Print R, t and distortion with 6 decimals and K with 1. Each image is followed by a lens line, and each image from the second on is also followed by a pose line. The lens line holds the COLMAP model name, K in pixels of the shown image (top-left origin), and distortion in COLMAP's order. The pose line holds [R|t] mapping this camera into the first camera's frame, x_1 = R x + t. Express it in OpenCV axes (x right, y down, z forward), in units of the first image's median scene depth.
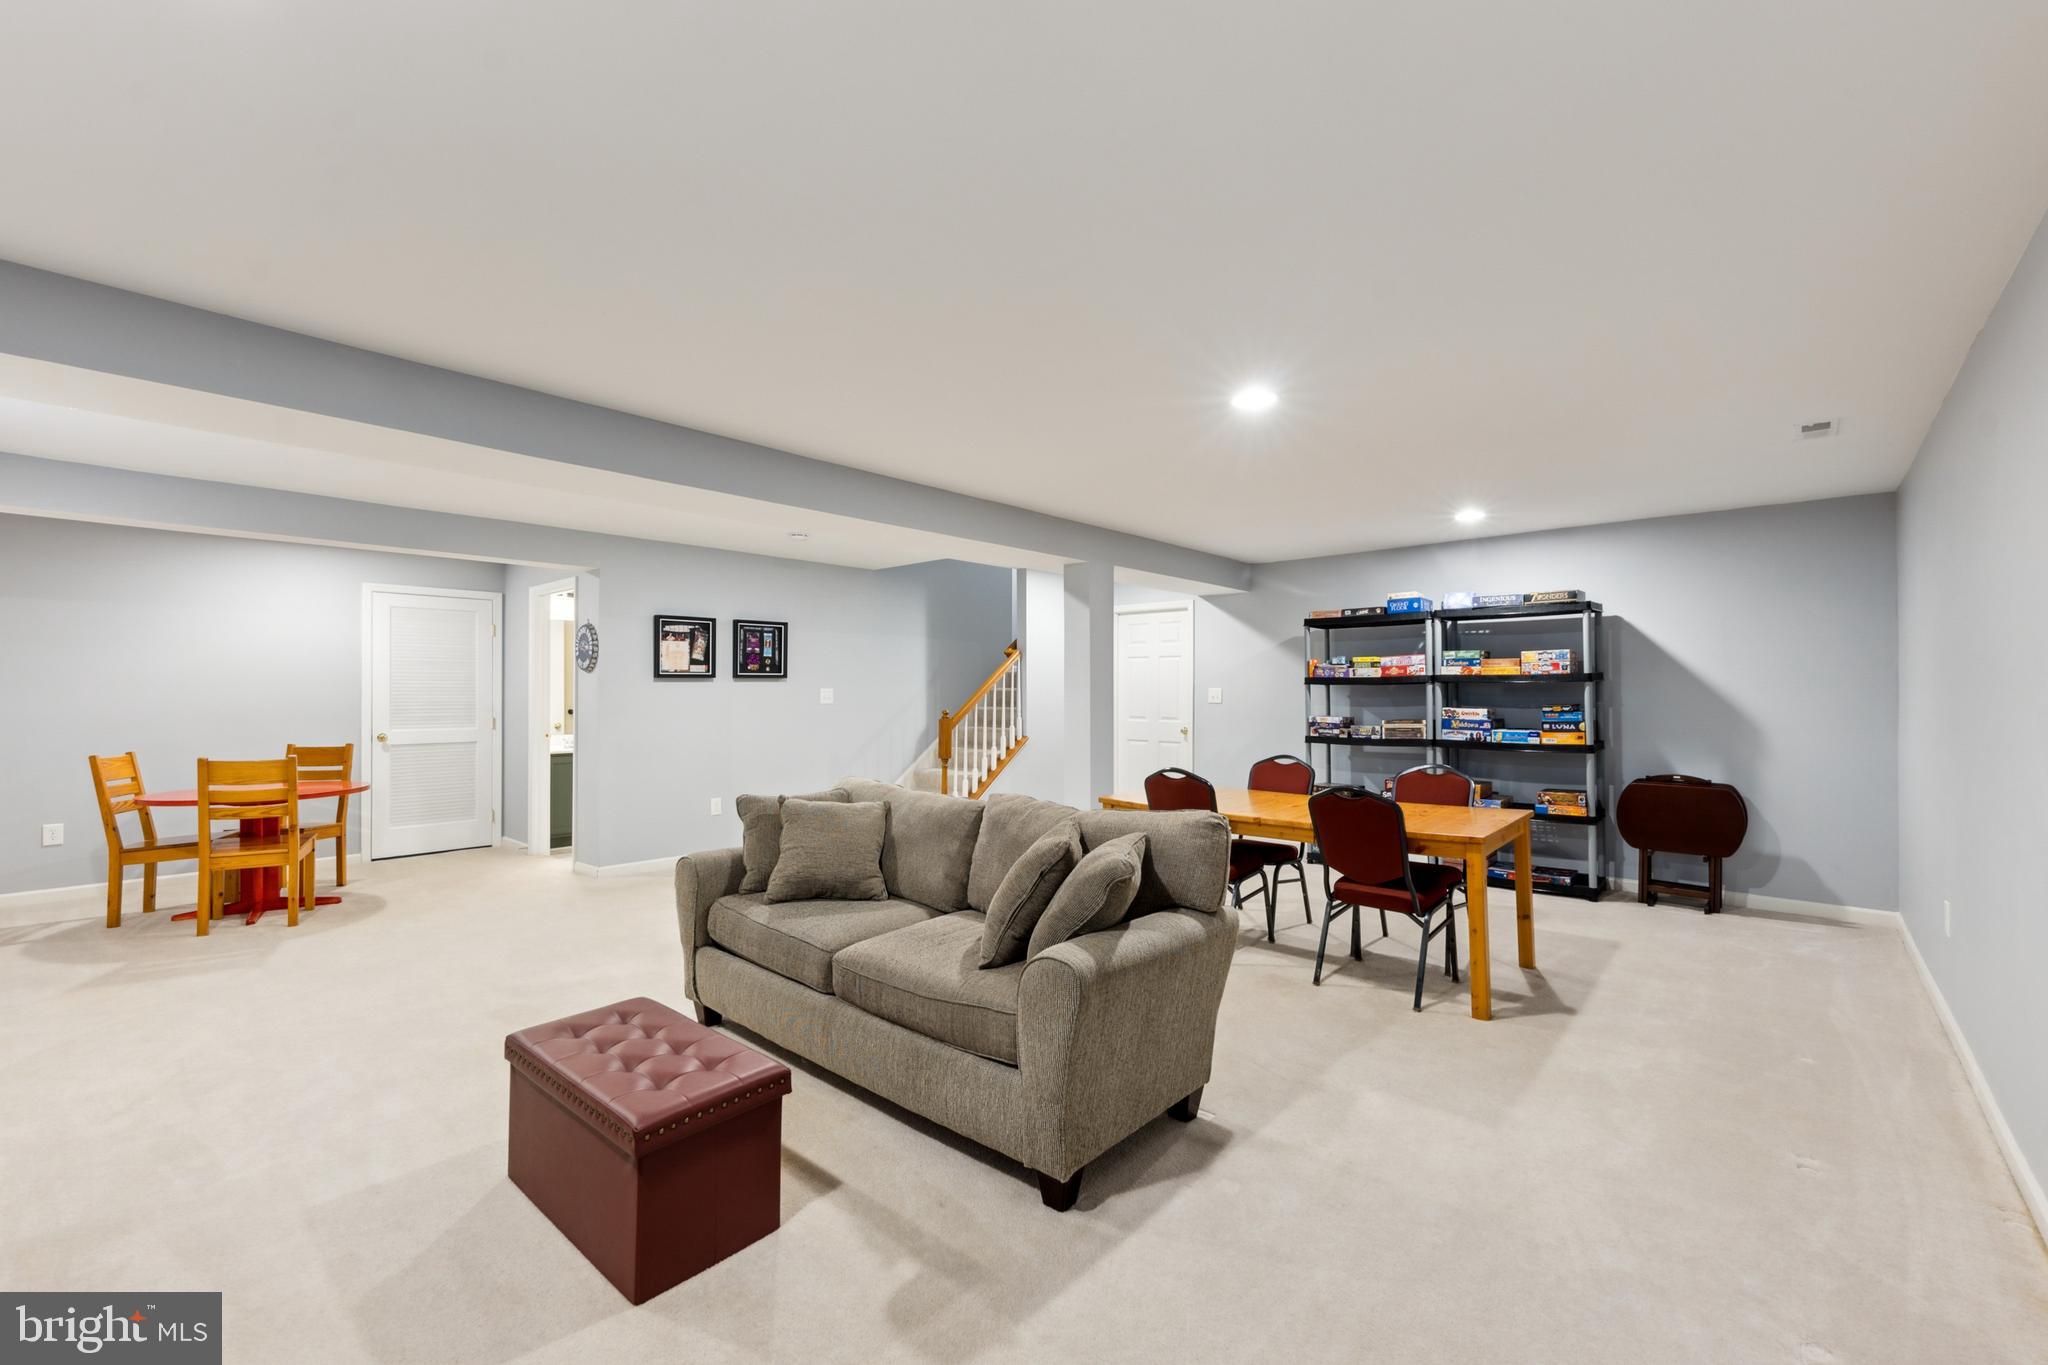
lens RADIAL K [[853.0, 0, 1015.6], [0, 853.0, 686.8], [0, 0, 1]] dist [-0.000274, -0.000235]
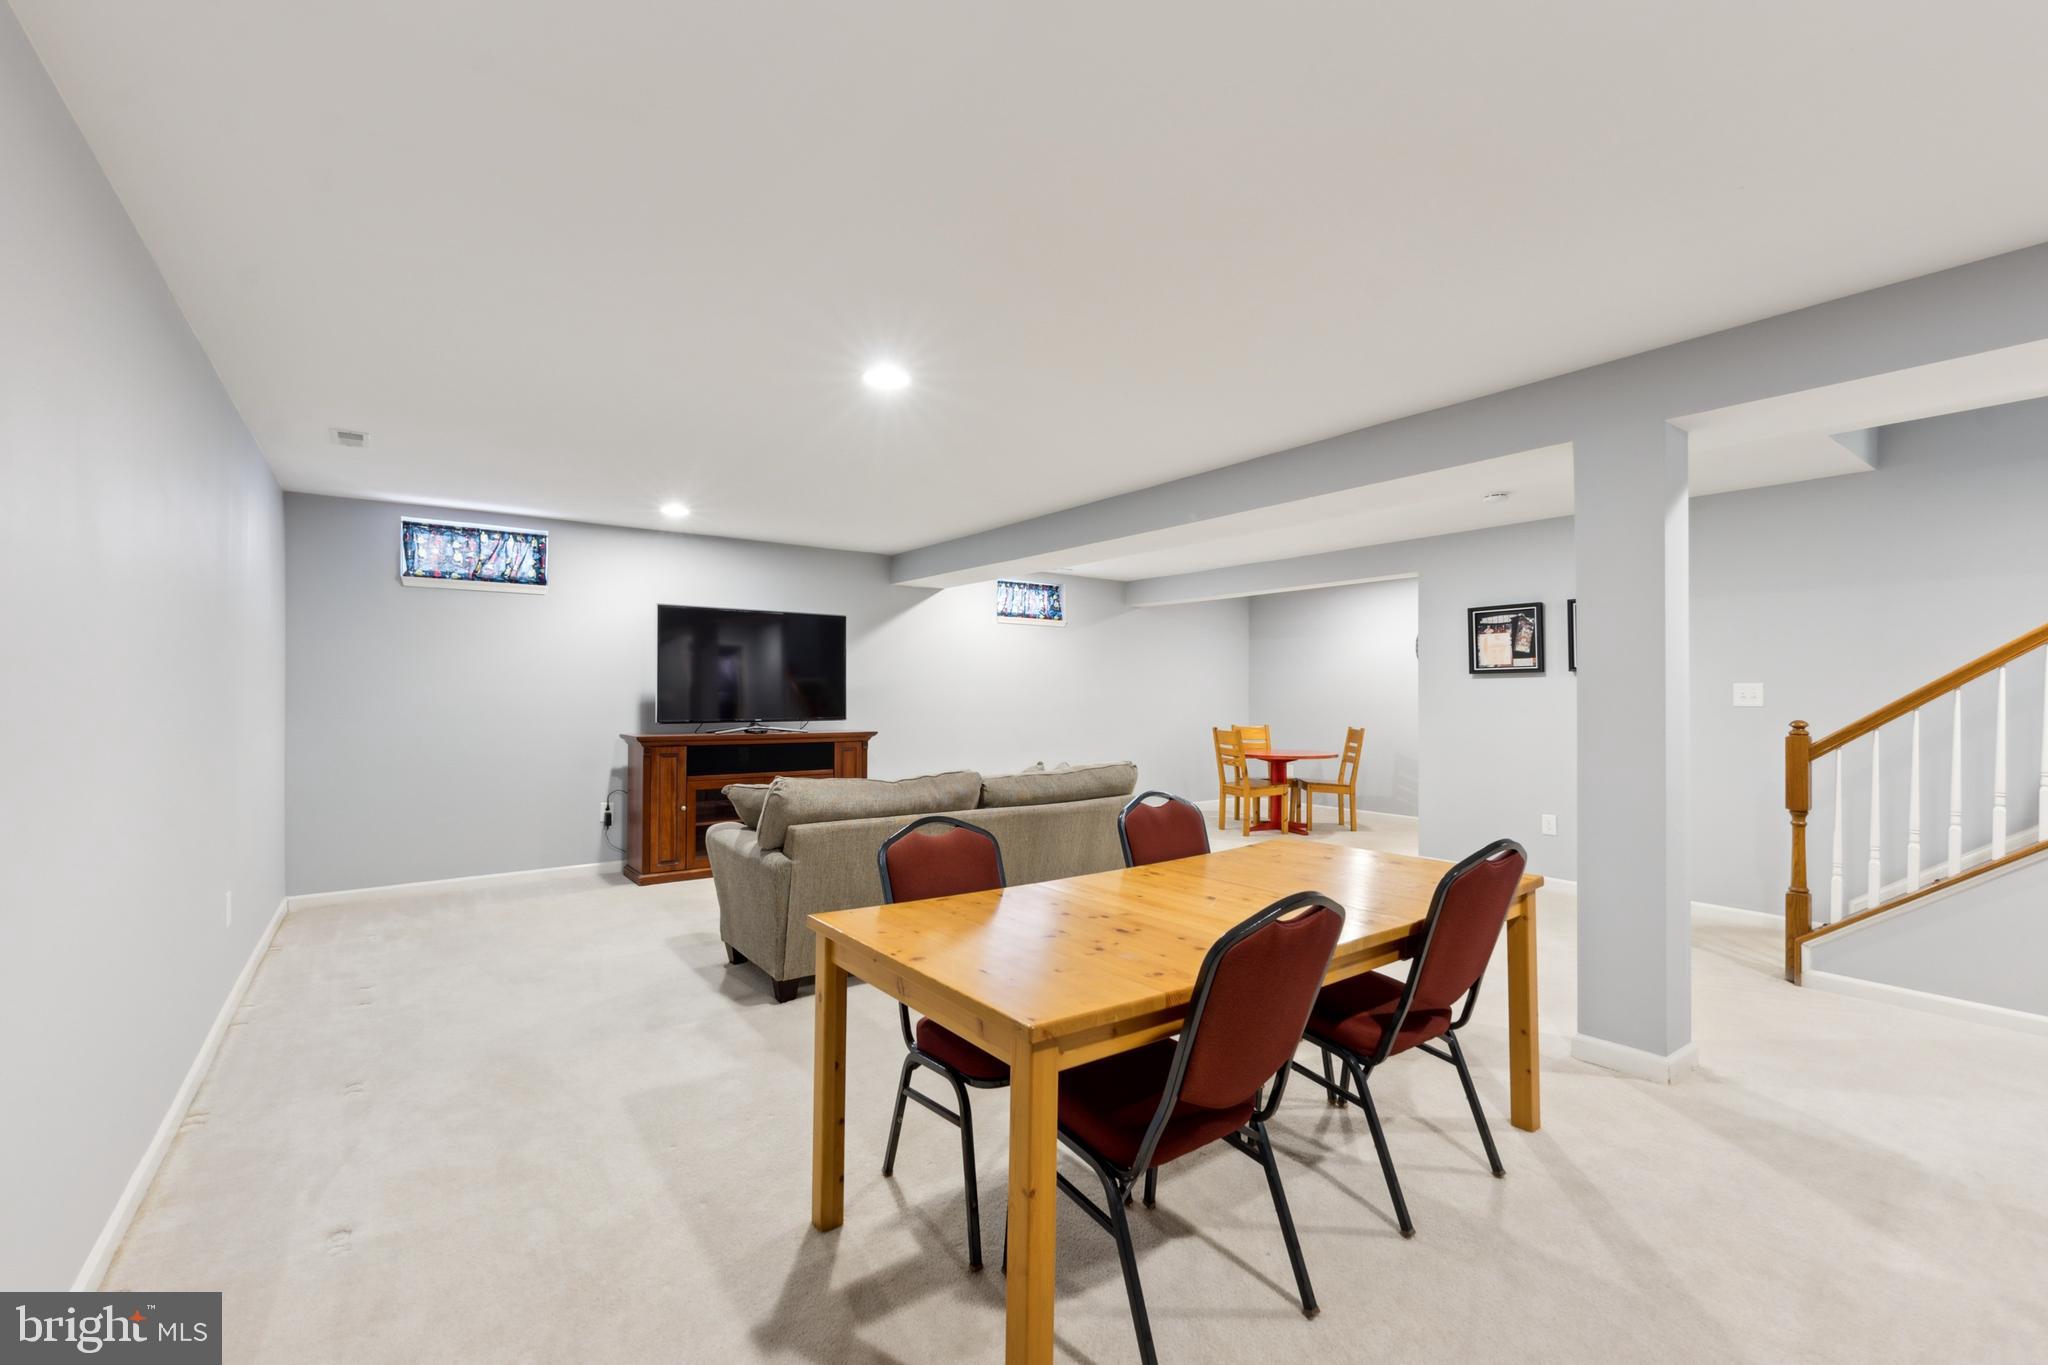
lens RADIAL K [[853.0, 0, 1015.6], [0, 853.0, 686.8], [0, 0, 1]] dist [-0.000274, -0.000235]
pose [[-0.215470, -0.006529, -0.976489, 0.642043], [0.009973, 0.999911, -0.008886, 0.007143], [0.976460, -0.011653, -0.215385, 0.730982]]
